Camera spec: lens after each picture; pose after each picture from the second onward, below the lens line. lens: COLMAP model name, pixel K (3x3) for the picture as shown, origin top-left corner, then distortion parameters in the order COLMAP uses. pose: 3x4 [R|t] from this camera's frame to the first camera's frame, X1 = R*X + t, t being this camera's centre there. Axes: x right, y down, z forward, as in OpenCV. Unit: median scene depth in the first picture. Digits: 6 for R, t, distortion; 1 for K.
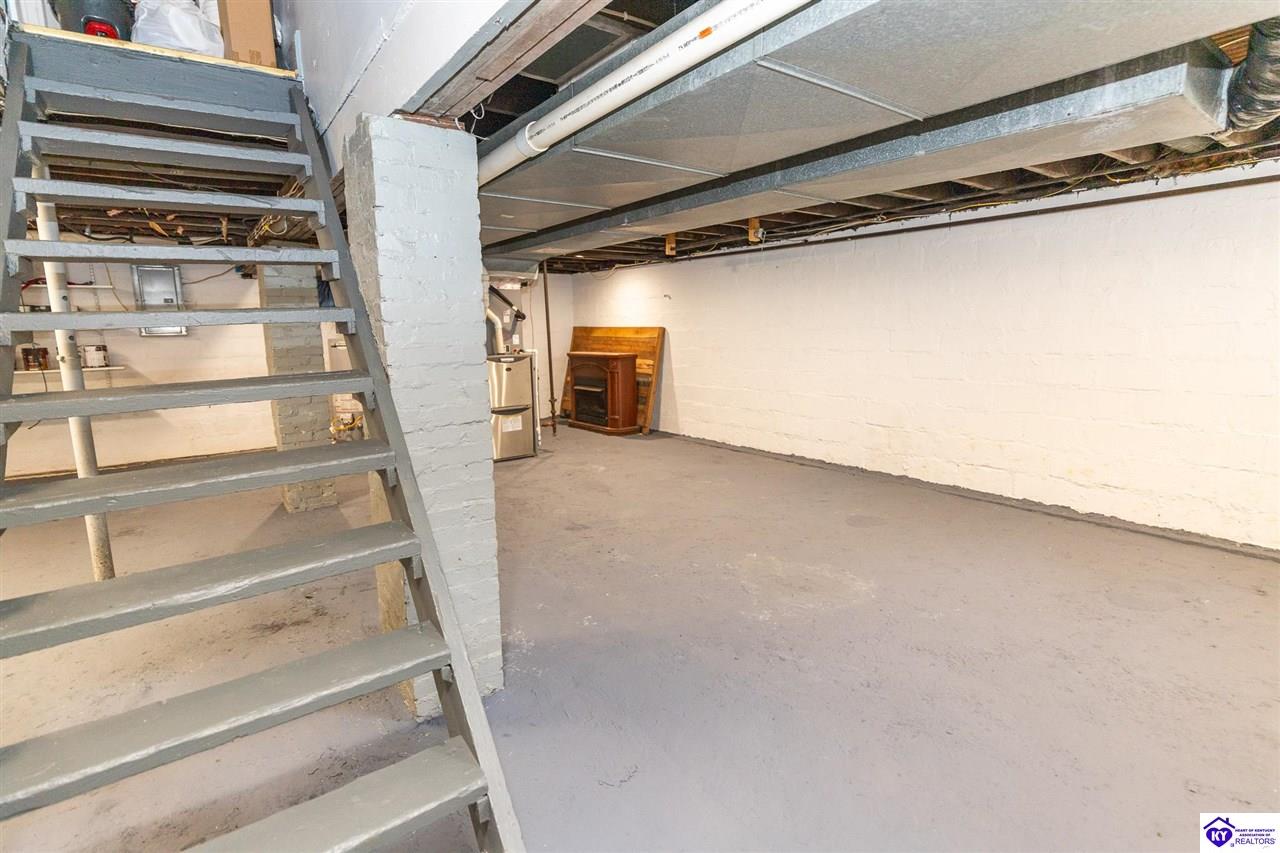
lens RADIAL K [[617.7, 0, 647.1], [0, 617.7, 422.7], [0, 0, 1]] dist [-0.000149, 0.002177]
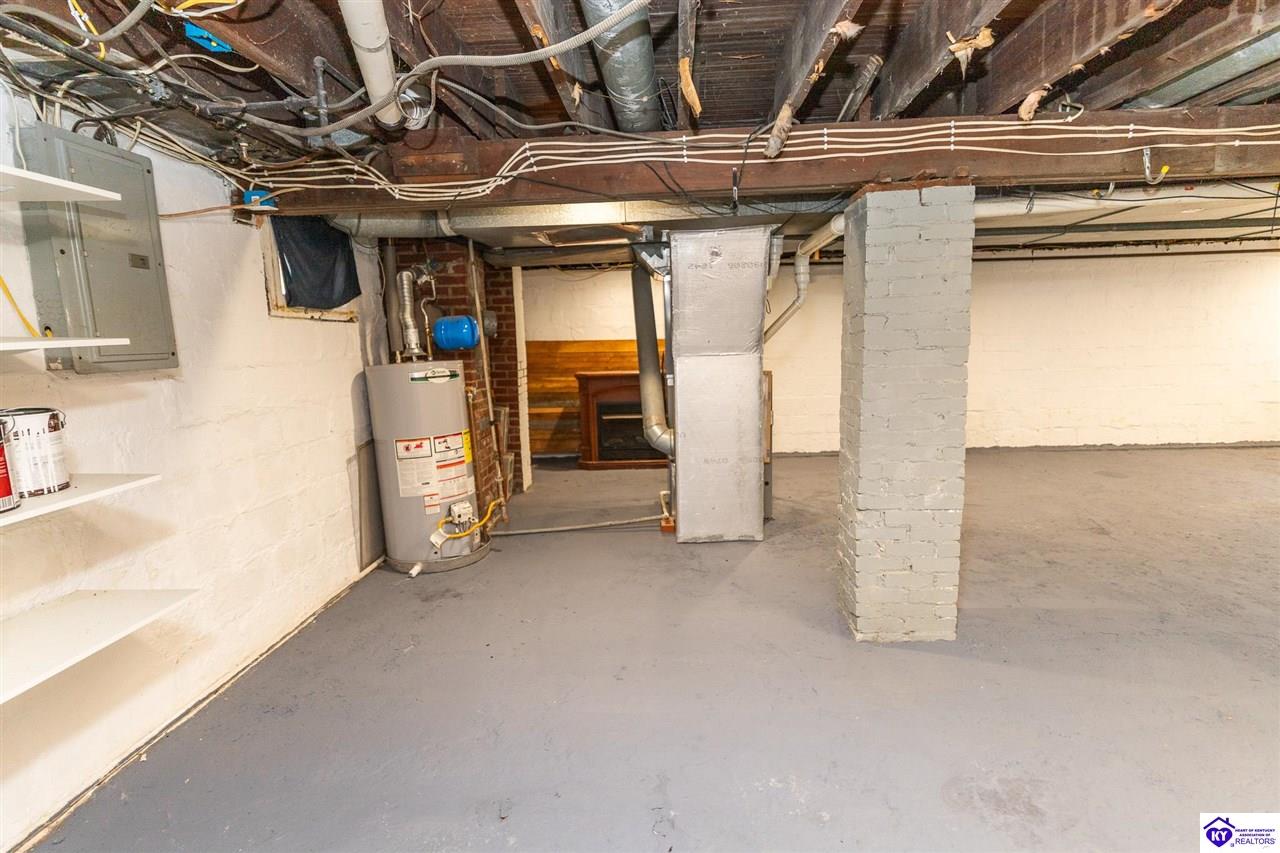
lens RADIAL K [[617.7, 0, 647.1], [0, 617.7, 422.7], [0, 0, 1]] dist [-0.000149, 0.002177]
pose [[0.644917, -0.109234, 0.756406, -0.600930], [0.138538, 0.990045, 0.024855, -0.056394], [-0.751591, 0.088762, 0.653630, 0.413193]]
